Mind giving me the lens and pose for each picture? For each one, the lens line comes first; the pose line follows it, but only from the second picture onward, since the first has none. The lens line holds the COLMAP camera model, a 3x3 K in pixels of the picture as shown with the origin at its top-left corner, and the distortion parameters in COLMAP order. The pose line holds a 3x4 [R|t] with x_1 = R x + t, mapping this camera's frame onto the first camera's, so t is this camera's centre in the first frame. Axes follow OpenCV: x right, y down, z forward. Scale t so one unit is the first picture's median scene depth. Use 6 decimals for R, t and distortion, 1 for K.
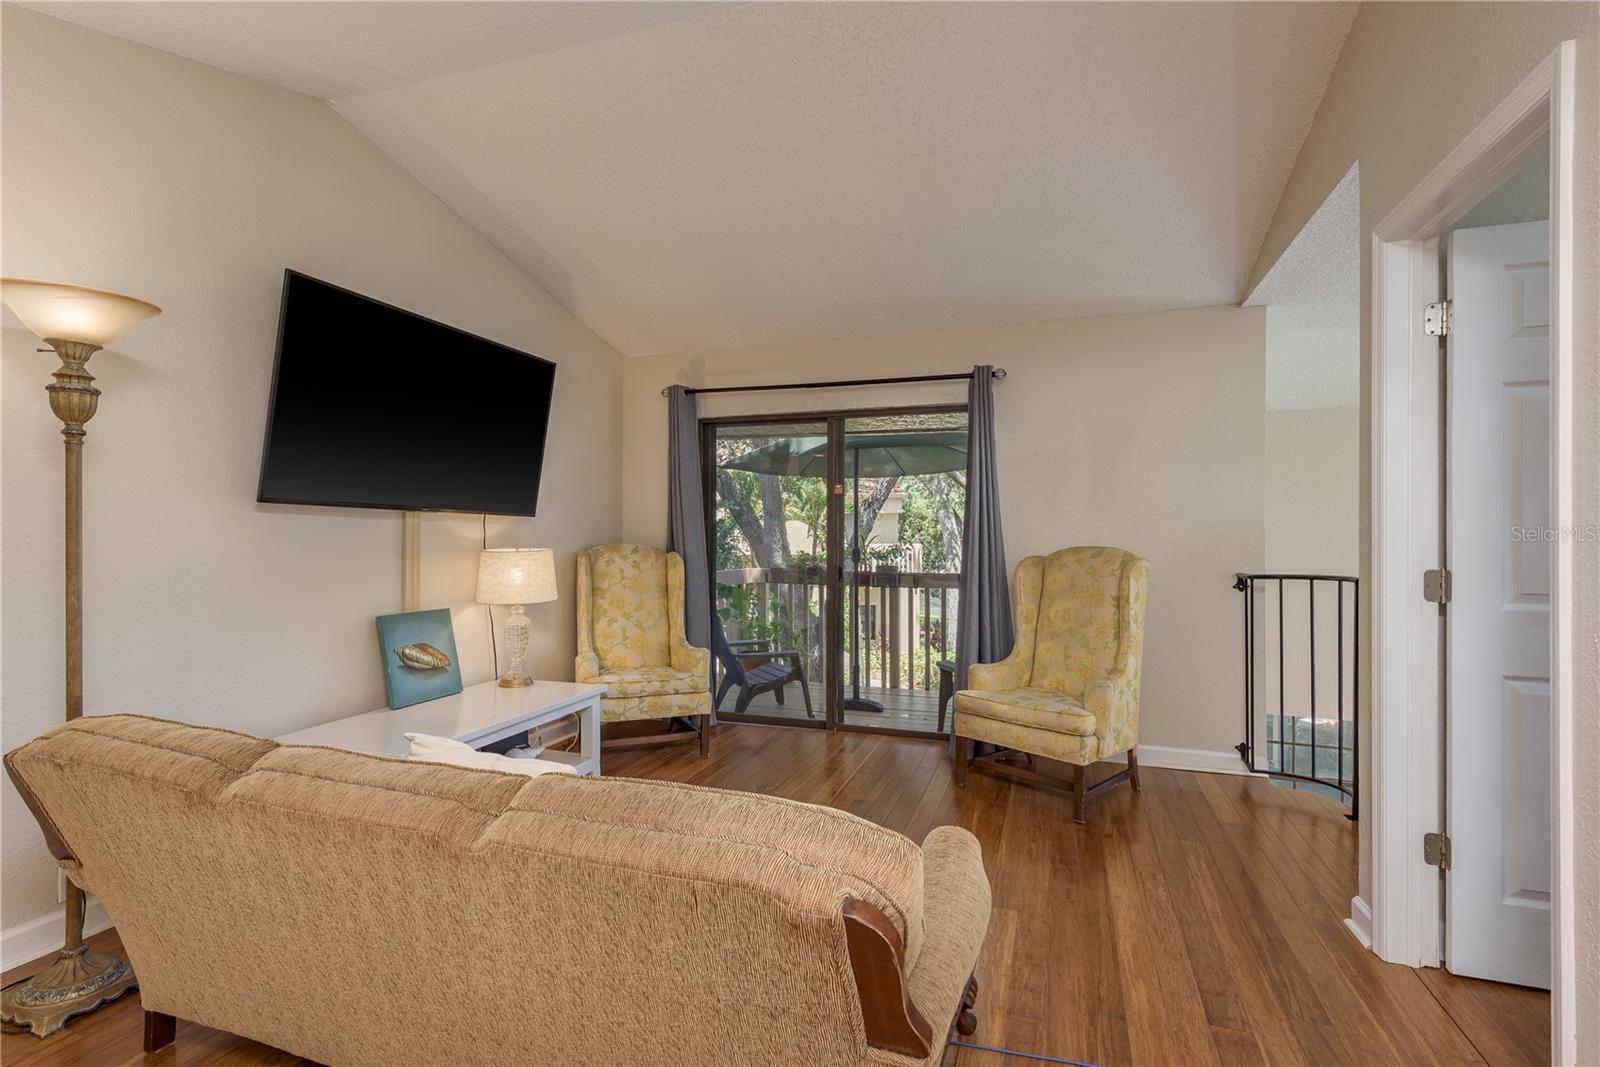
lens RADIAL K [[742.2, 0, 802.3], [0, 742.2, 541.0], [0, 0, 1]] dist [0.004099, 0.000300]
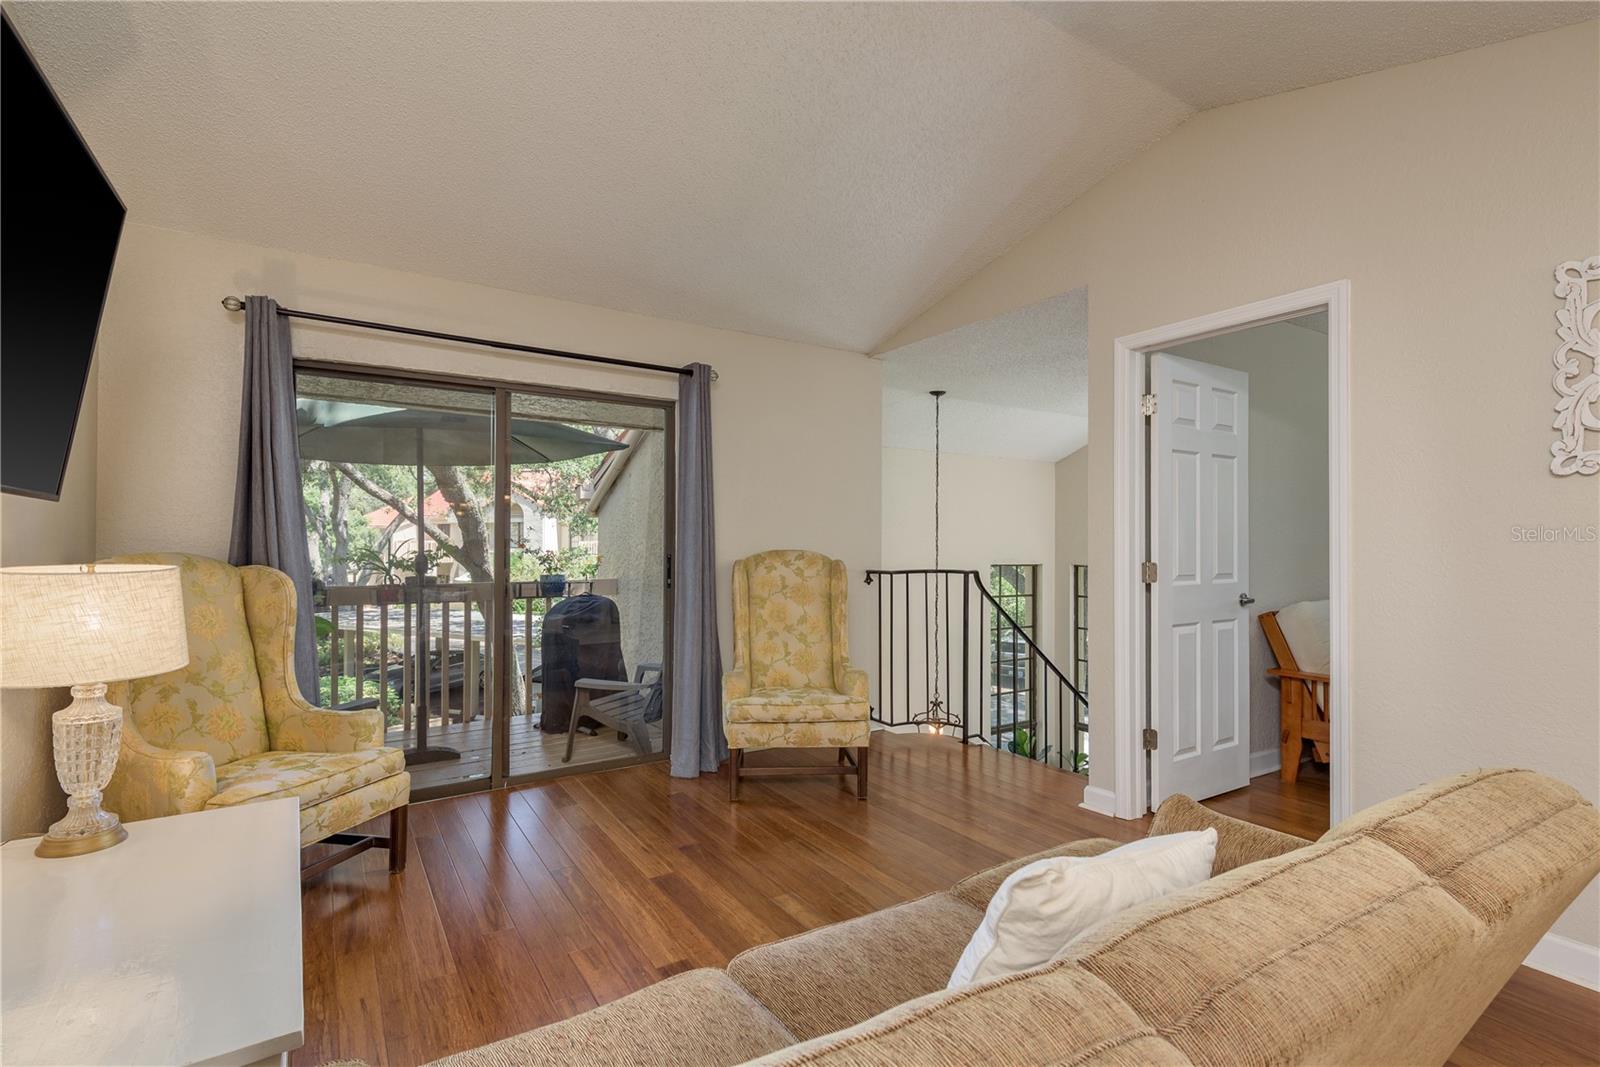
lens RADIAL K [[742.2, 0, 806.5], [0, 742.2, 537.2], [0, 0, 1]] dist [0.004099, 0.000300]
pose [[0.623831, 0.002382, 0.781556, -0.441207], [0.003034, 0.999980, -0.005470, -0.004769], [-0.781554, 0.005784, 0.623811, 0.301782]]
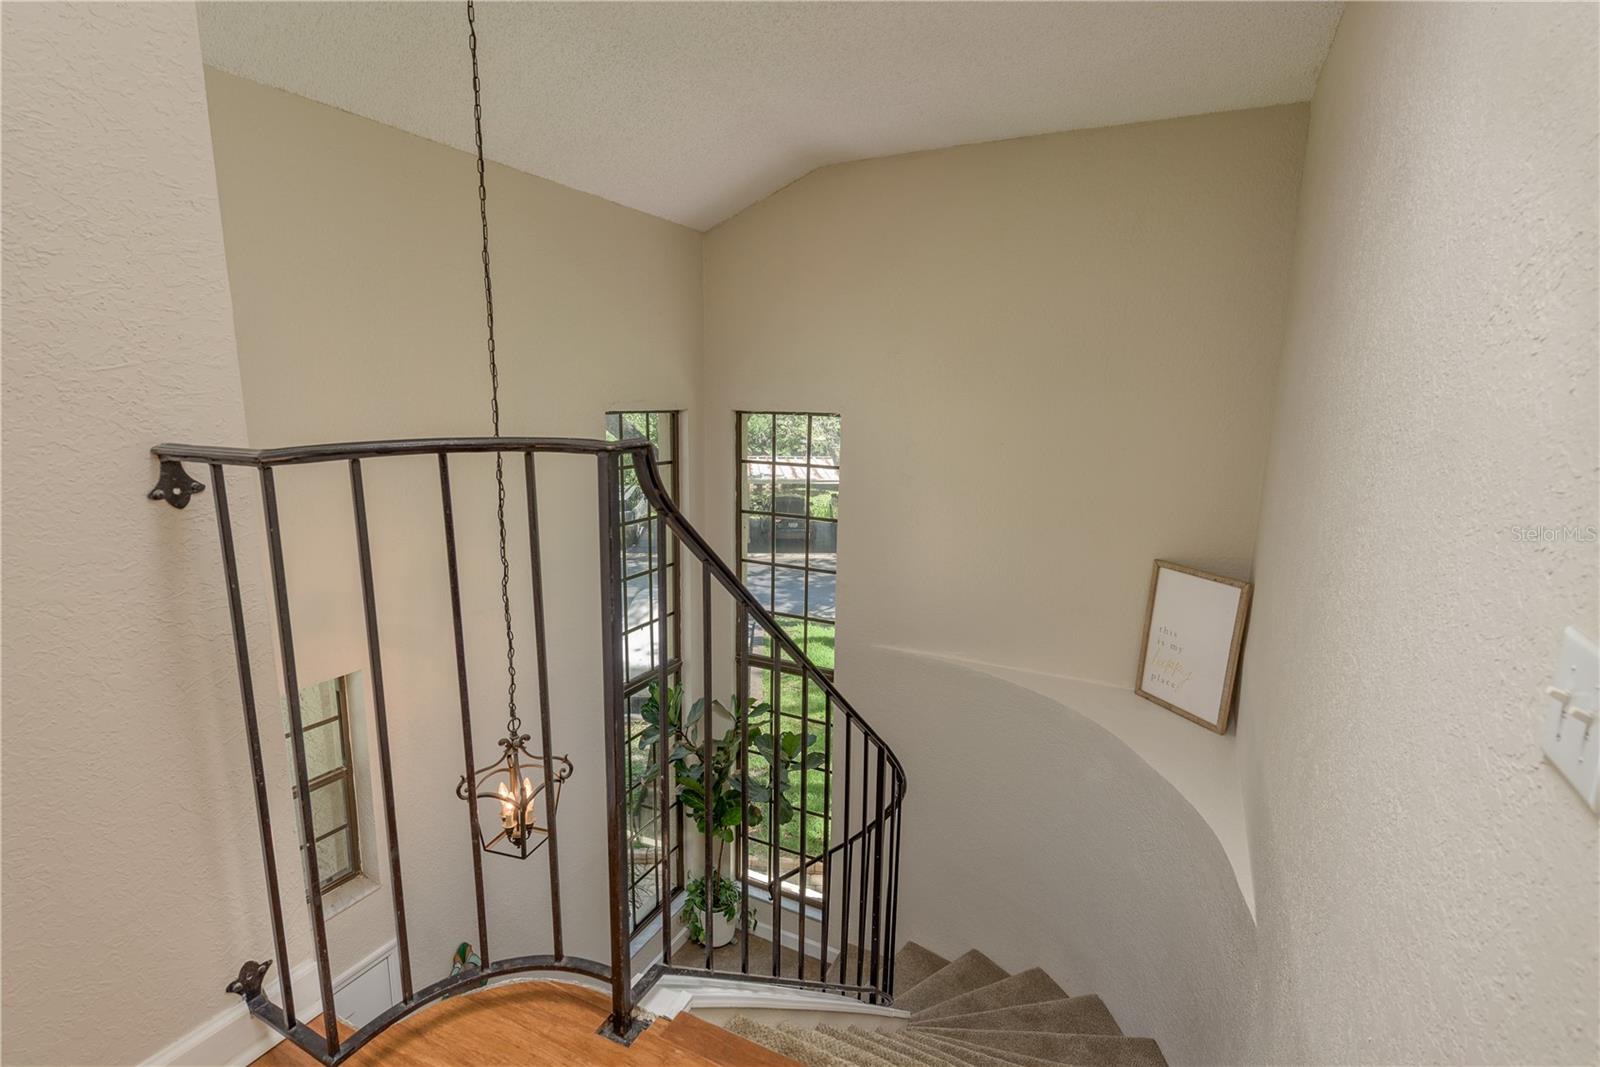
lens RADIAL K [[770.5, 0, 806.4], [0, 770.5, 542.7], [0, 0, 1]] dist [0.005405, -0.003421]
pose [[0.138176, -0.196654, 0.970688, 0.329186], [-0.019150, 0.979375, 0.201140, 0.016699], [-0.990223, -0.046382, 0.131560, 0.713166]]
